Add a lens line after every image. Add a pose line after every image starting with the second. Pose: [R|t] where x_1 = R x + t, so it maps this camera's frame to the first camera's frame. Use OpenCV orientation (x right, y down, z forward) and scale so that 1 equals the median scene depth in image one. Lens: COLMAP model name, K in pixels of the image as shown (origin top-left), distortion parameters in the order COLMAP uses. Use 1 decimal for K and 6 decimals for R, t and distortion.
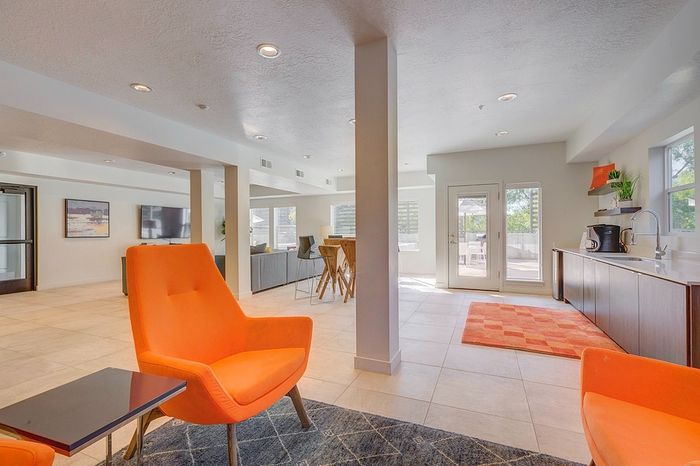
lens RADIAL K [[318.9, 0, 348.5], [0, 318.9, 232.7], [0, 0, 1]] dist [0.000882, -0.001348]
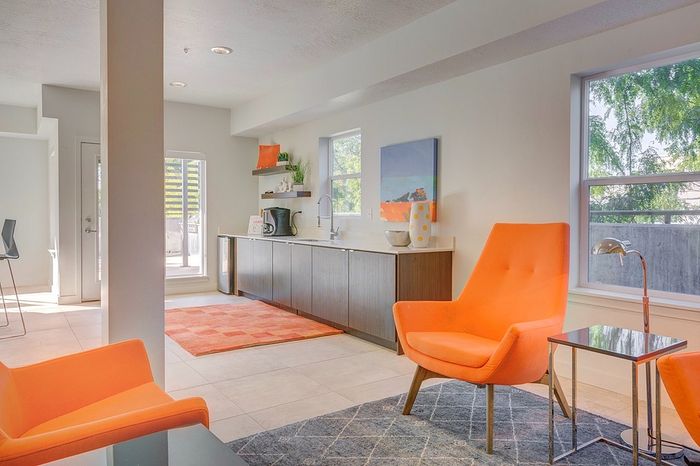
lens RADIAL K [[492.7, 0, 349.9], [0, 492.7, 229.8], [0, 0, 1]] dist [0.010258, 0.000827]
pose [[0.511288, -0.019714, 0.859183, -0.368427], [-0.003159, 0.999687, 0.024818, 0.003830], [-0.859404, -0.015404, 0.511066, 0.048293]]
